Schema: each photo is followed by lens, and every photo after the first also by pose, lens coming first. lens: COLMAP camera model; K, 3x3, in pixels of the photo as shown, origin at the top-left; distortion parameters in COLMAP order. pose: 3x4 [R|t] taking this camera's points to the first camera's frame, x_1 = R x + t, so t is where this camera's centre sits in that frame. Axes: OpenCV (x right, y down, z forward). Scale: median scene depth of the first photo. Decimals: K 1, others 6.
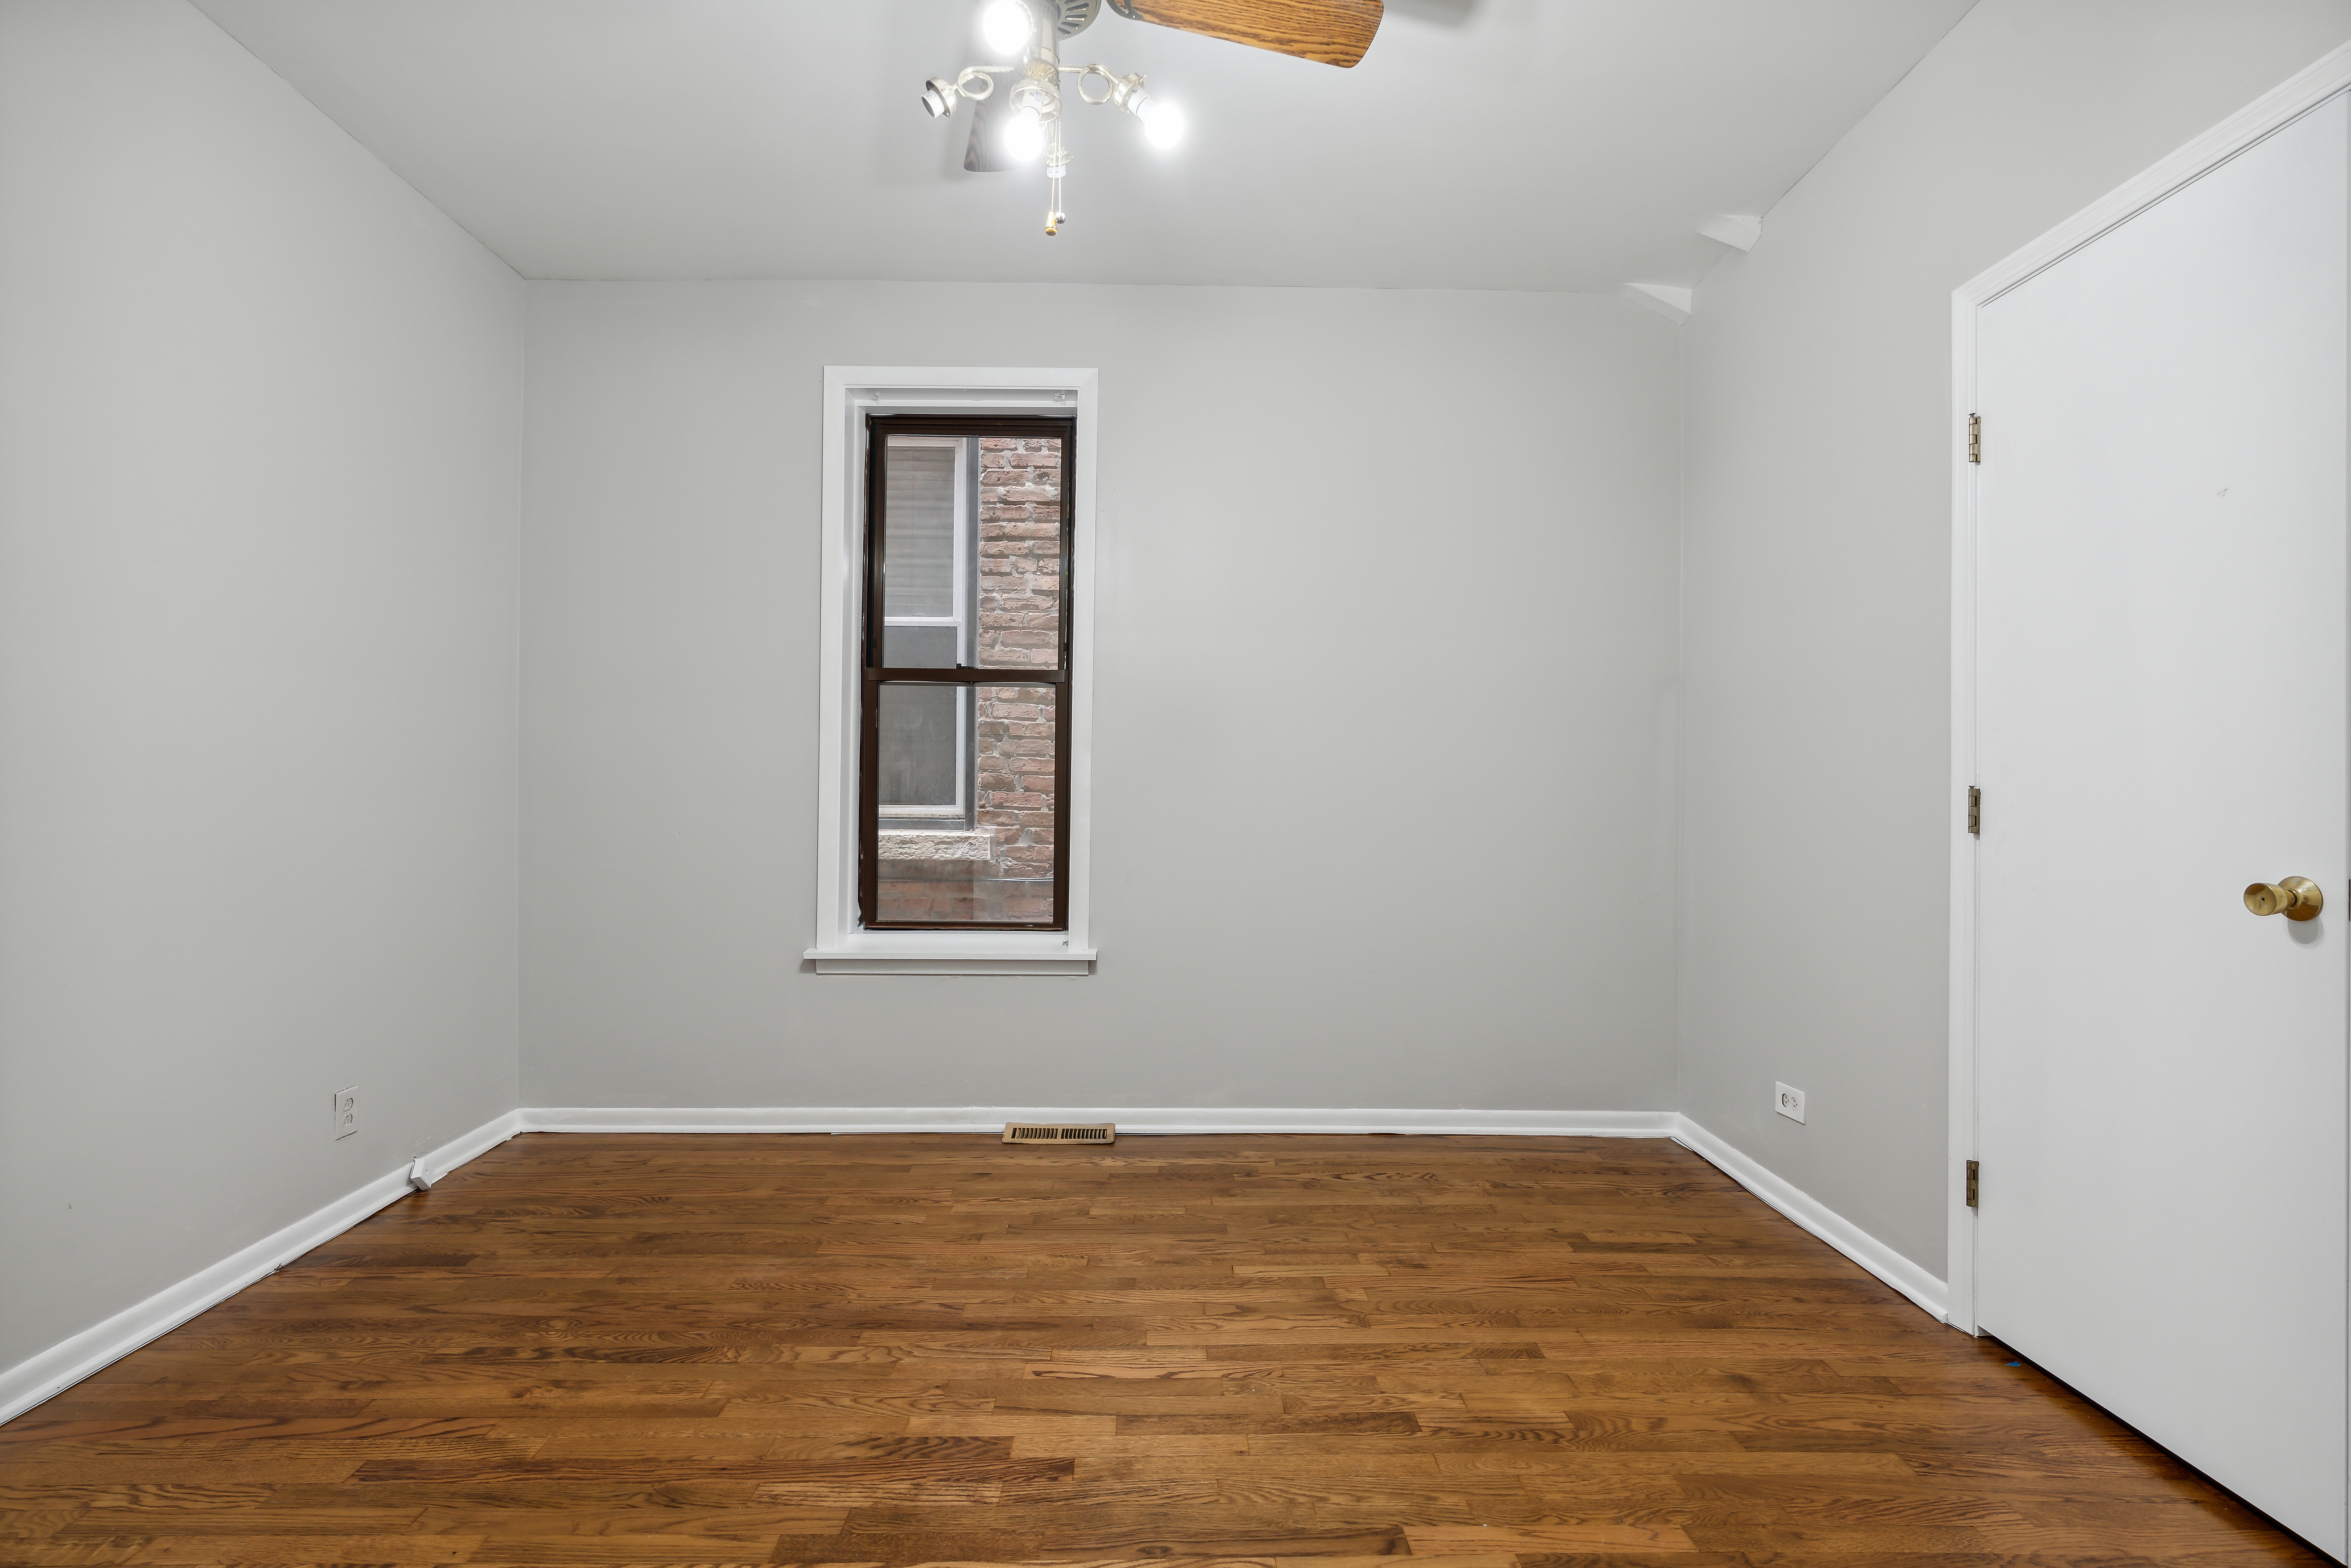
lens RADIAL K [[1070.4, 0, 1176.6], [0, 1070.4, 765.5], [0, 0, 1]] dist [0.003403, 0.001549]
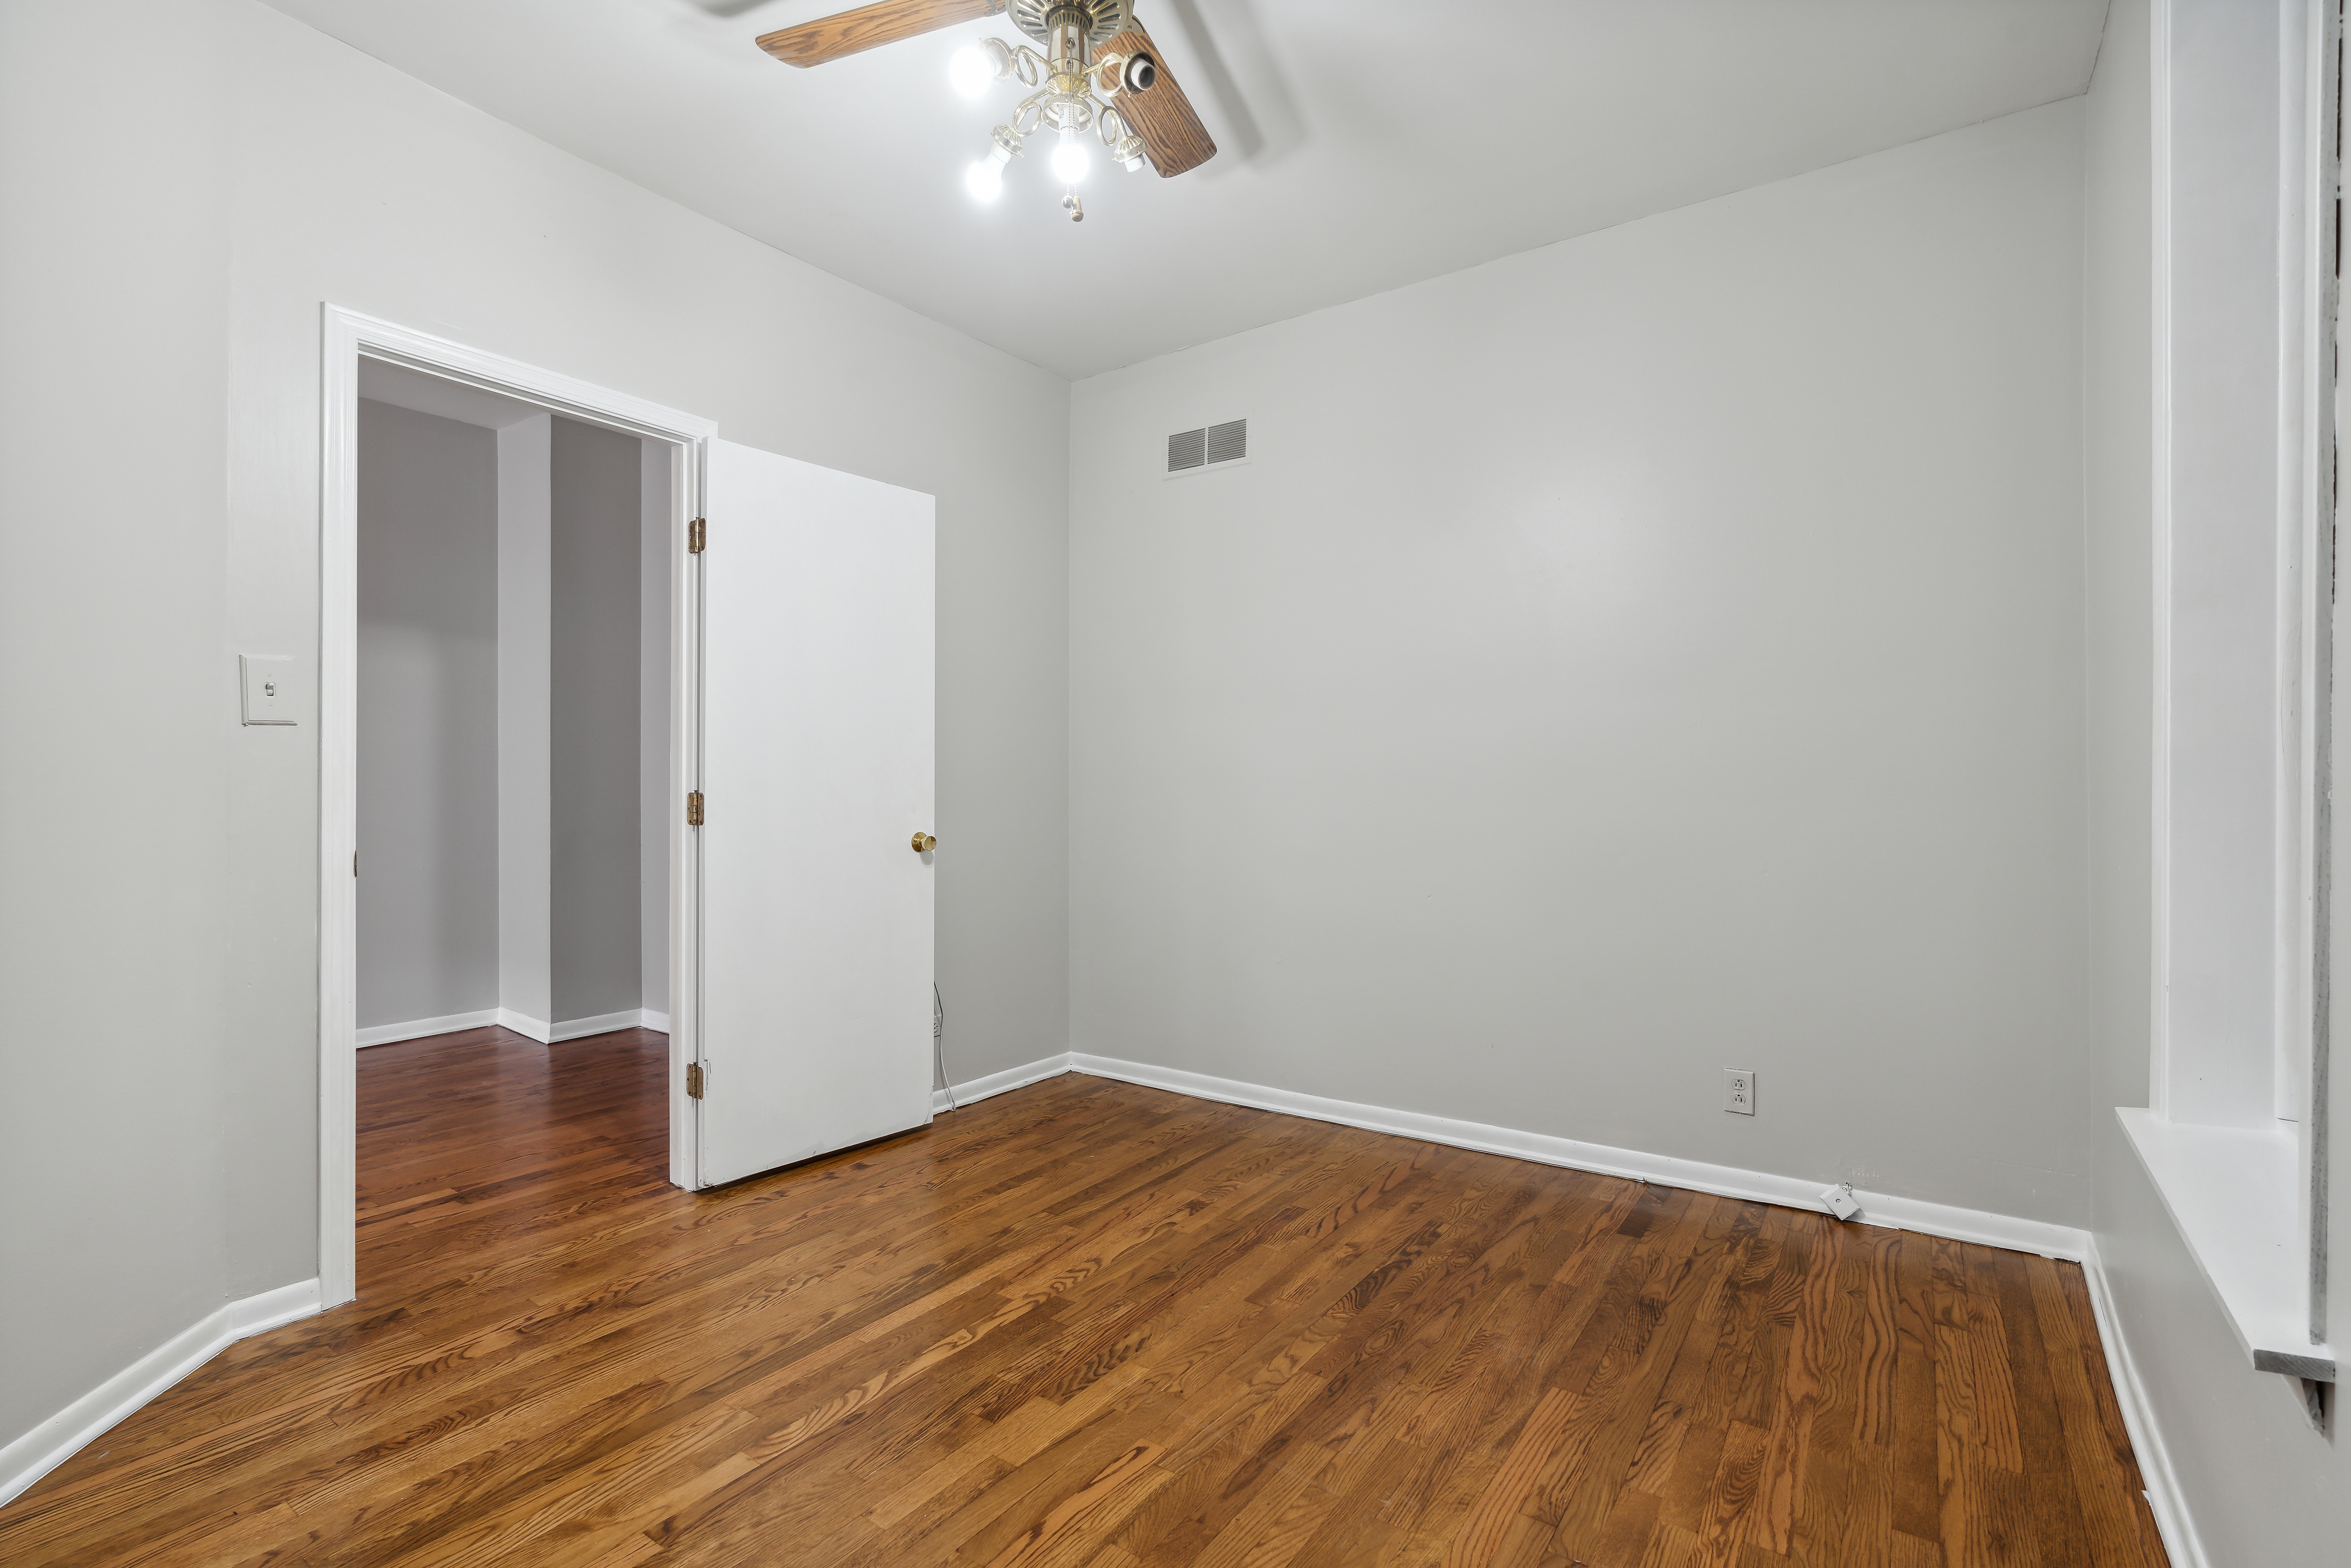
lens RADIAL K [[1070.4, 0, 1174.0], [0, 1070.4, 792.4], [0, 0, 1]] dist [0.003403, 0.001549]
pose [[-0.592207, 0.002629, -0.805781, 0.559417], [0.017980, 0.999789, -0.009952, 0.027177], [0.805585, -0.020381, -0.592130, 1.523680]]
